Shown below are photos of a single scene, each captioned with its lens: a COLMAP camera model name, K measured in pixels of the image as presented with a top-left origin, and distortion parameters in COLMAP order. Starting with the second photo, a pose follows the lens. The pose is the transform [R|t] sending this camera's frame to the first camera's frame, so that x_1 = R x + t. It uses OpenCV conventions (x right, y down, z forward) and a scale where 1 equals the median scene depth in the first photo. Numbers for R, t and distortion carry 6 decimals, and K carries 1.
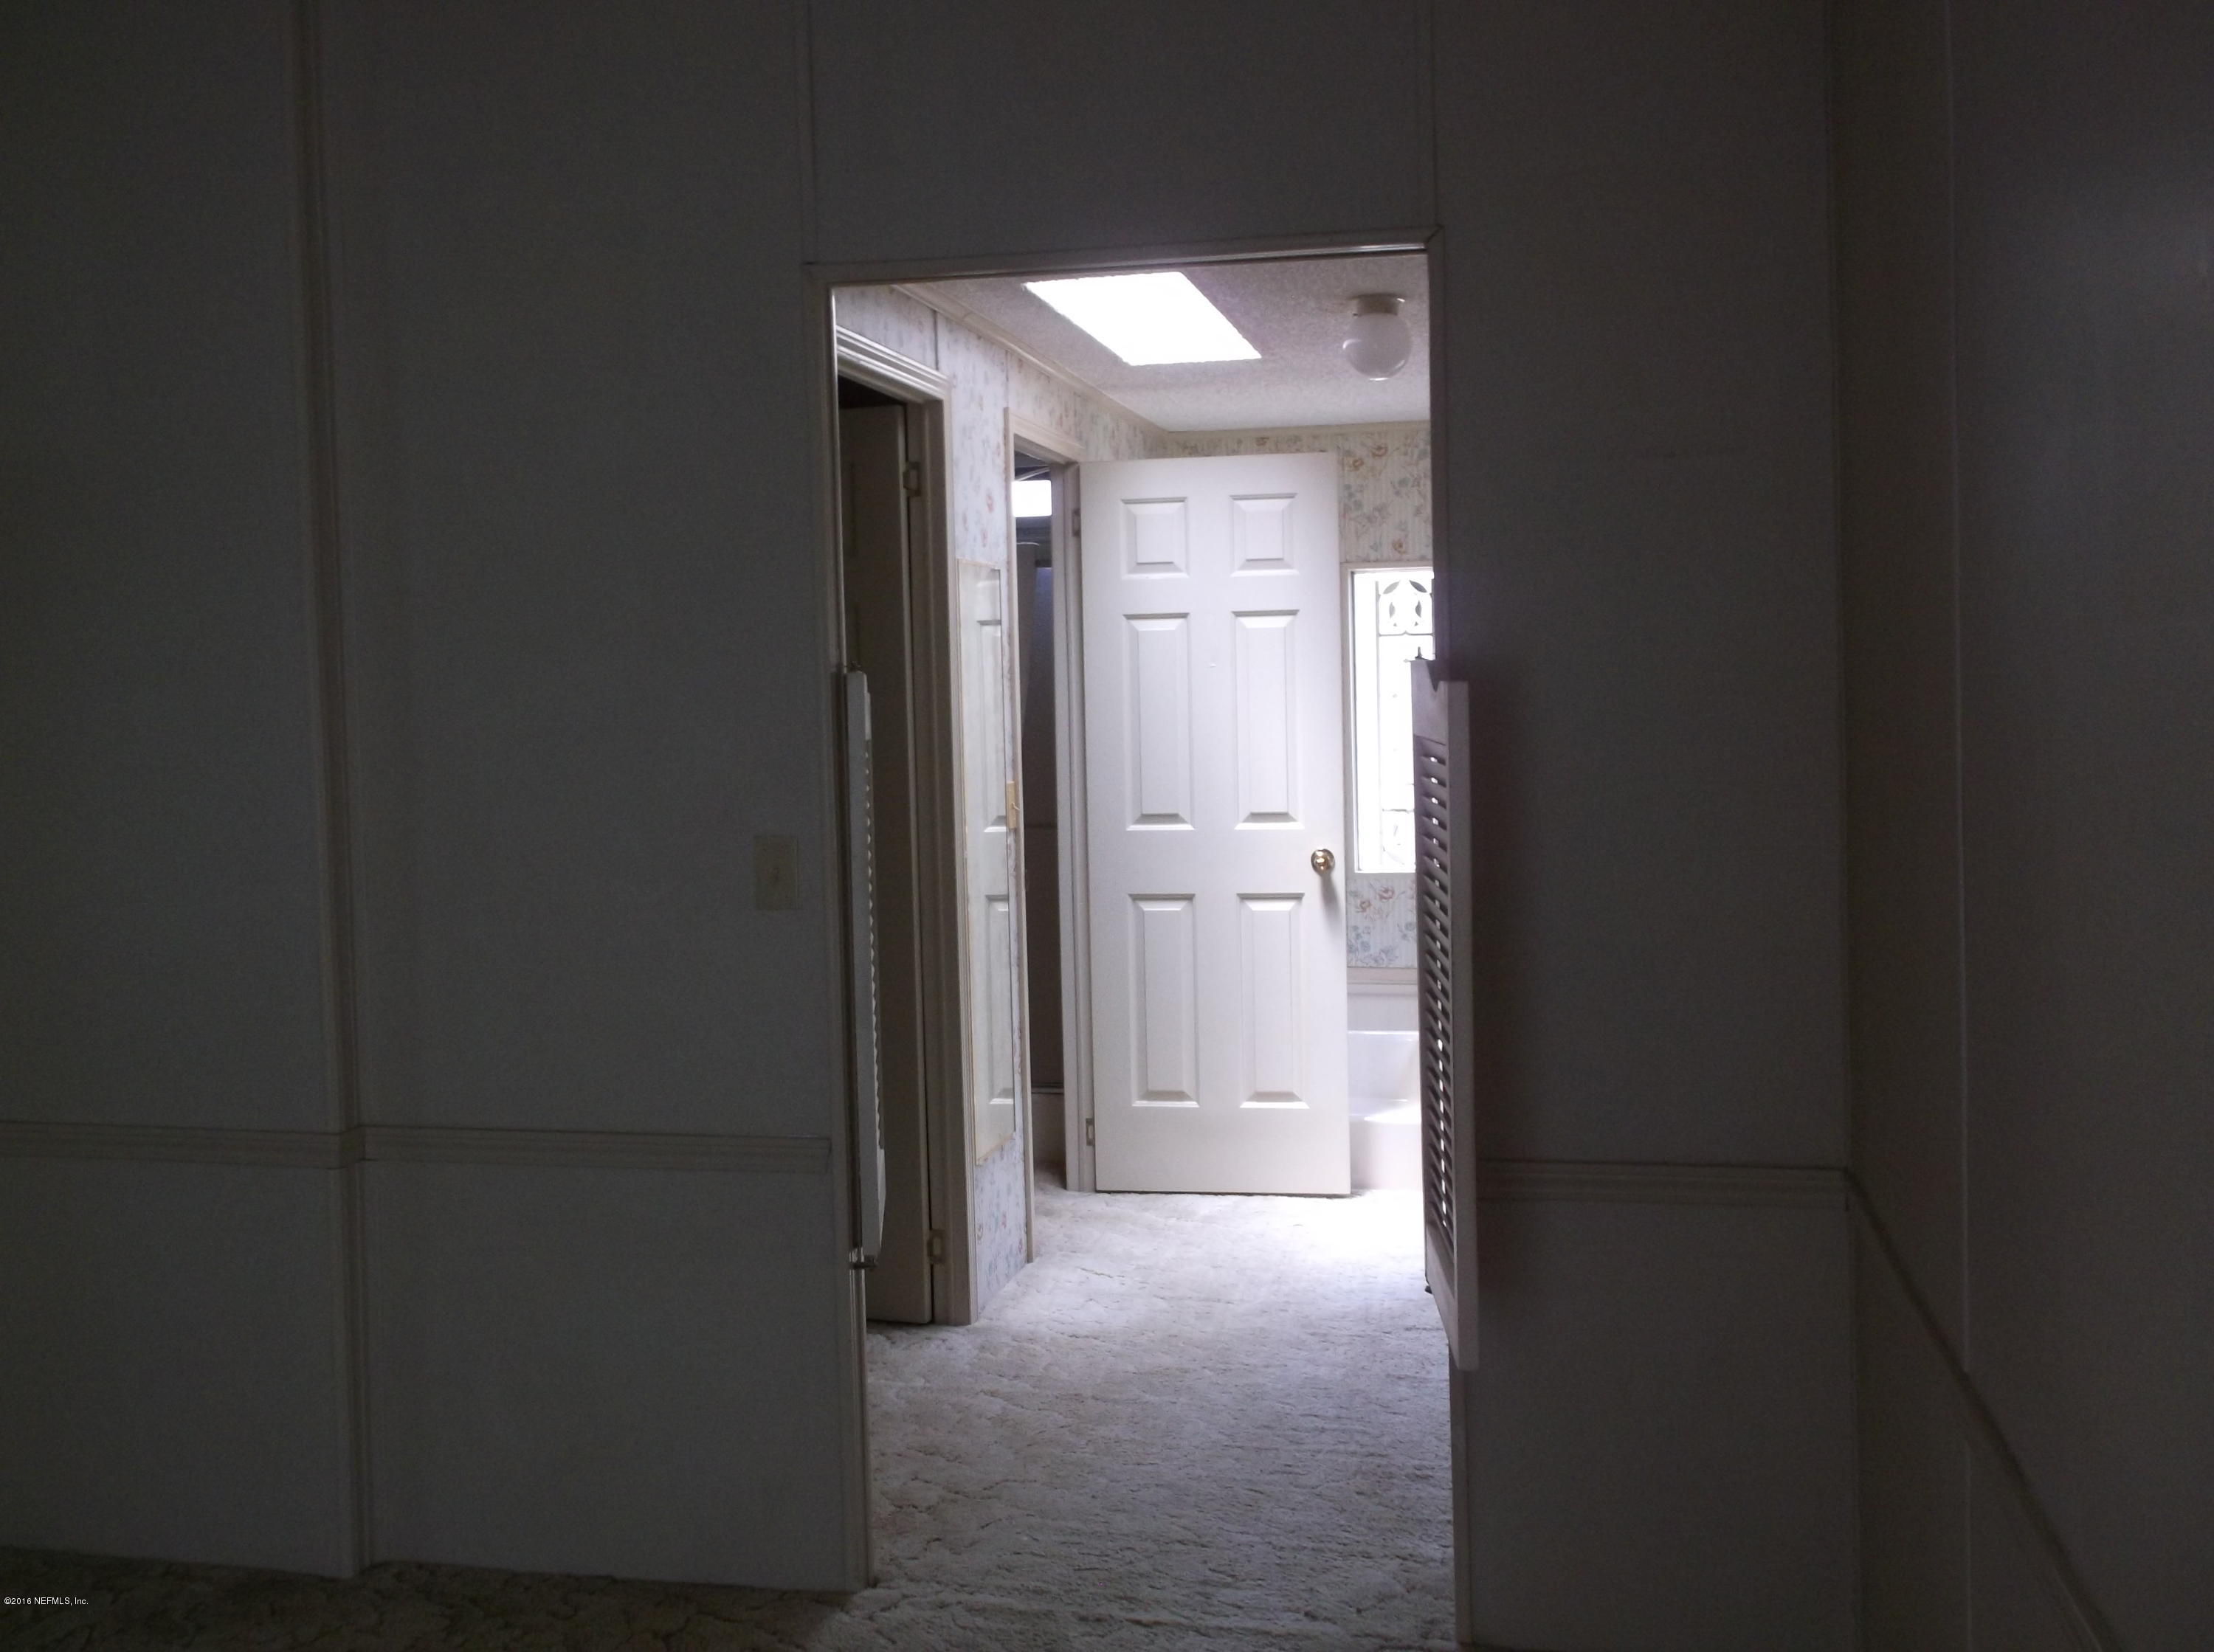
lens RADIAL K [[2168.1, 0, 1127.5], [0, 2168.1, 839.4], [0, 0, 1]] dist [0.003045, 0.000000]
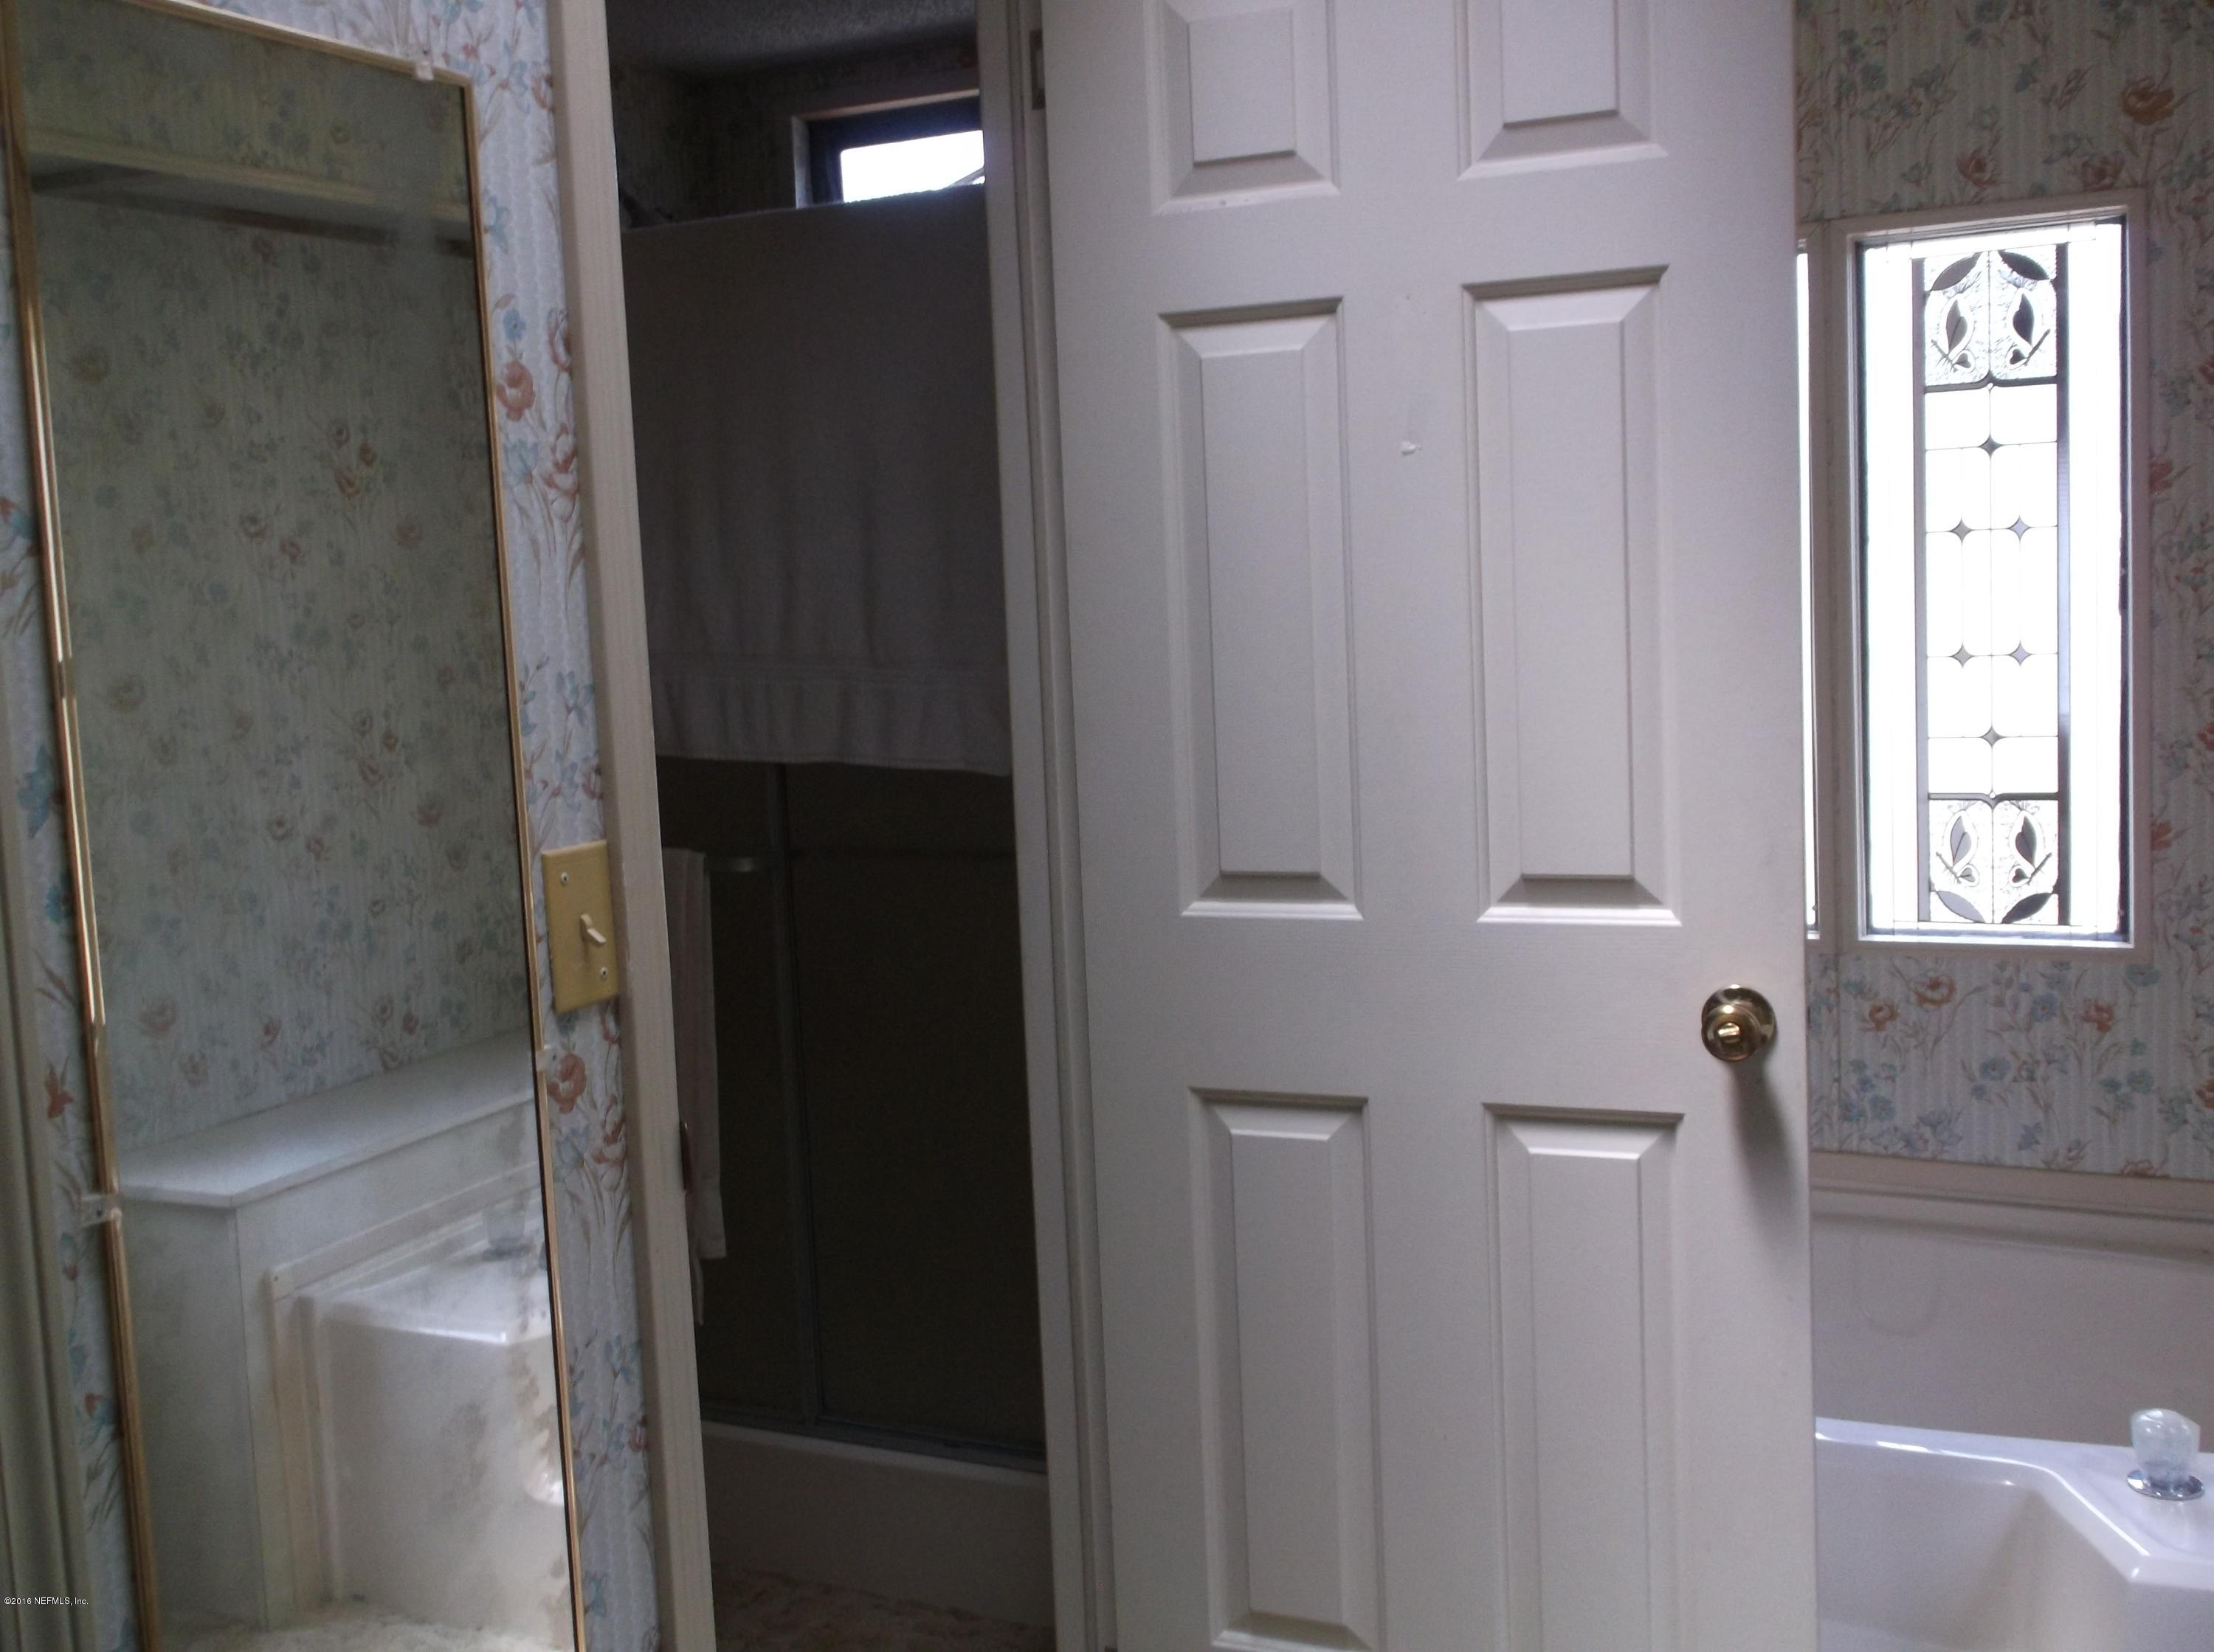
lens RADIAL K [[2168.1, 0, 1112.2], [0, 2168.1, 802.1], [0, 0, 1]] dist [0.003045, 0.000000]
pose [[0.971428, 0.003608, -0.237309, 0.074734], [0.007857, 0.998848, 0.047348, -0.040683], [0.237206, -0.047859, 0.970280, 0.648848]]
